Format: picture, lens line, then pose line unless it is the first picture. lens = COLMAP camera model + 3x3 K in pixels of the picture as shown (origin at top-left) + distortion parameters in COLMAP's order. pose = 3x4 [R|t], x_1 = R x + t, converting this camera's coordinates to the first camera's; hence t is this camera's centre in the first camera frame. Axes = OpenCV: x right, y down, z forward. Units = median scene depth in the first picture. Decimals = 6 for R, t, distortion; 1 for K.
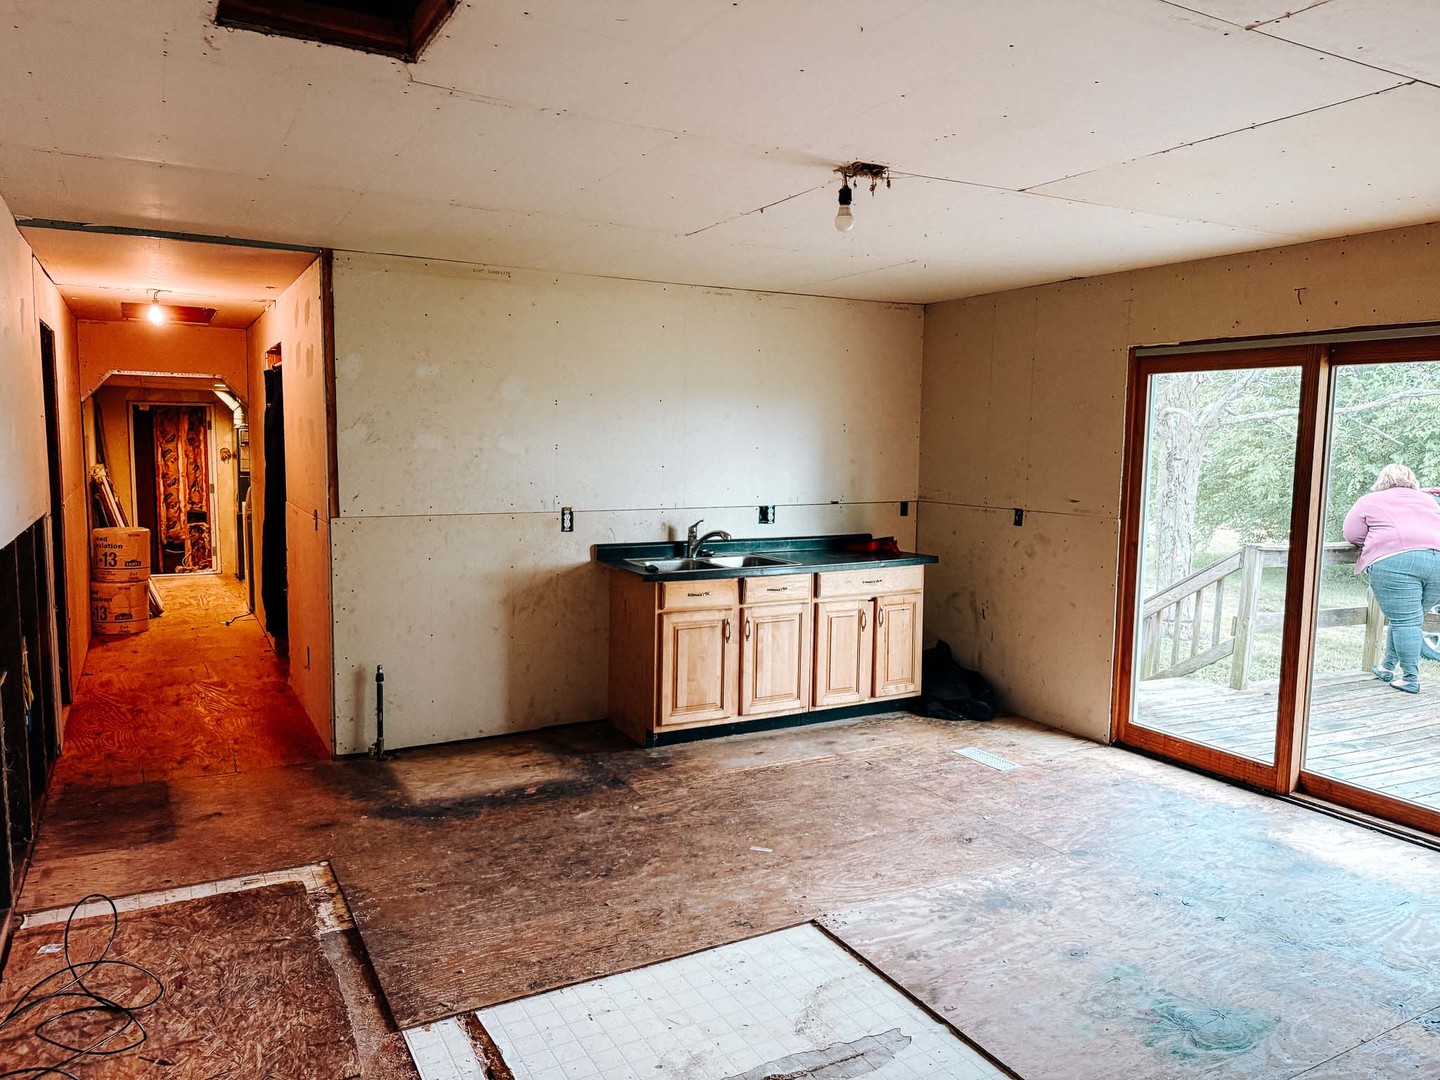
lens RADIAL K [[1016.9, 0, 716.1], [0, 1016.9, 543.1], [0, 0, 1]] dist [0.057984, -0.052561]
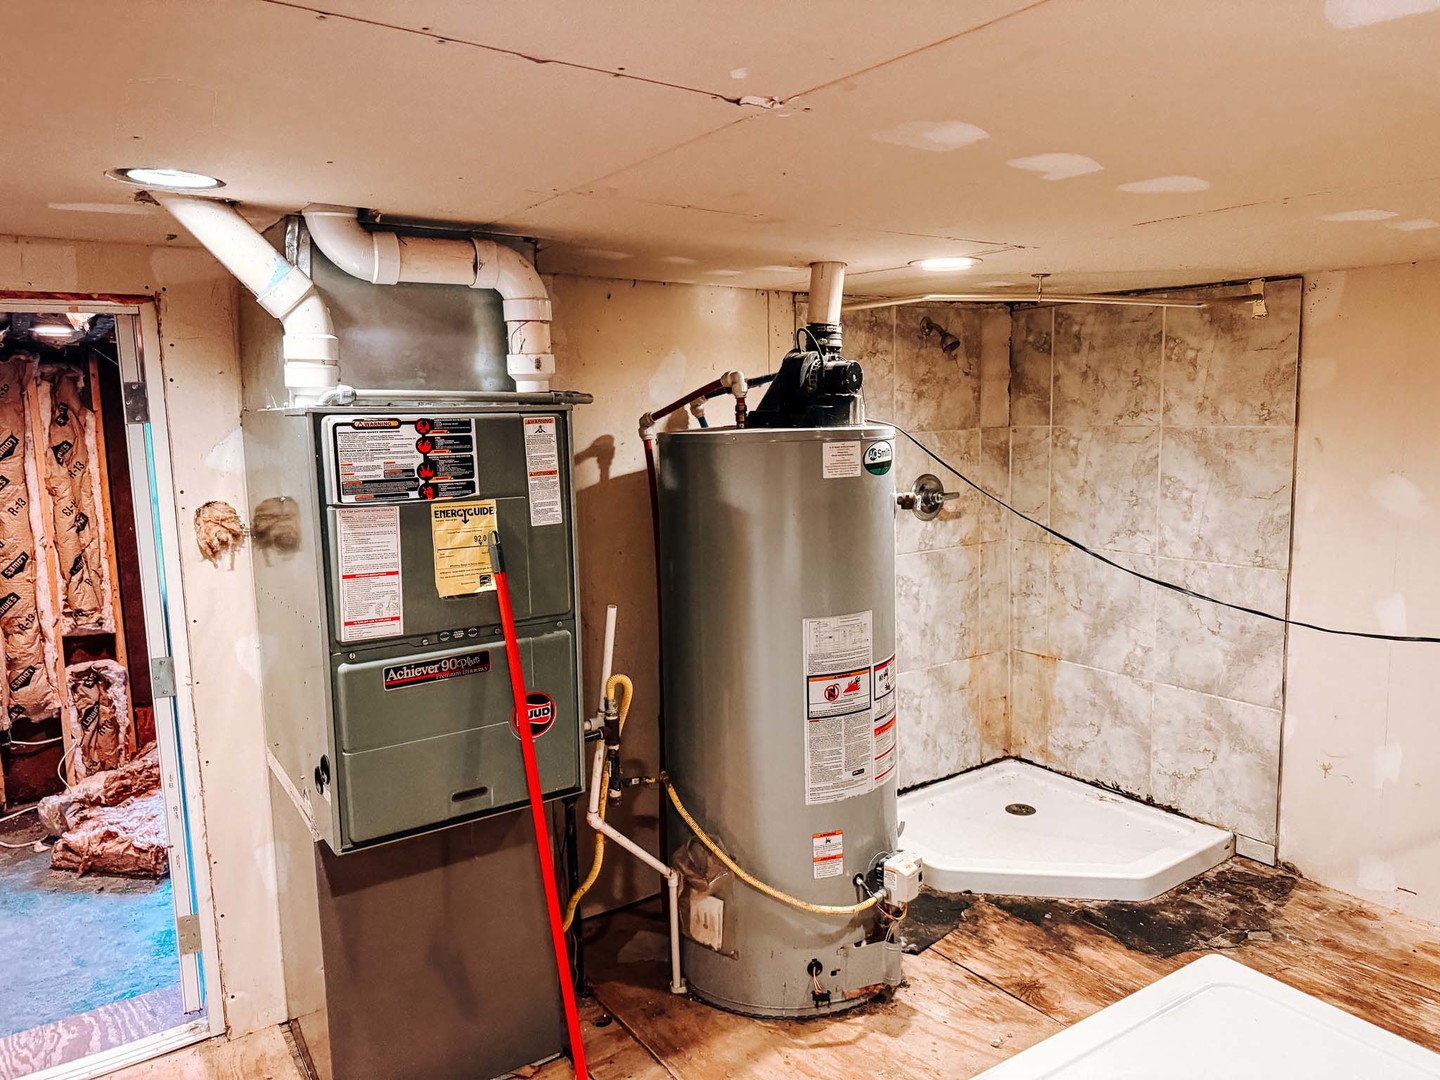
lens RADIAL K [[1016.9, 0, 723.2], [0, 1016.9, 537.7], [0, 0, 1]] dist [0.057984, -0.052561]
pose [[0.994838, -0.049652, 0.088493, -0.369812], [0.047092, 0.998416, 0.030785, -0.082393], [-0.089882, -0.026459, 0.995601, 0.730978]]
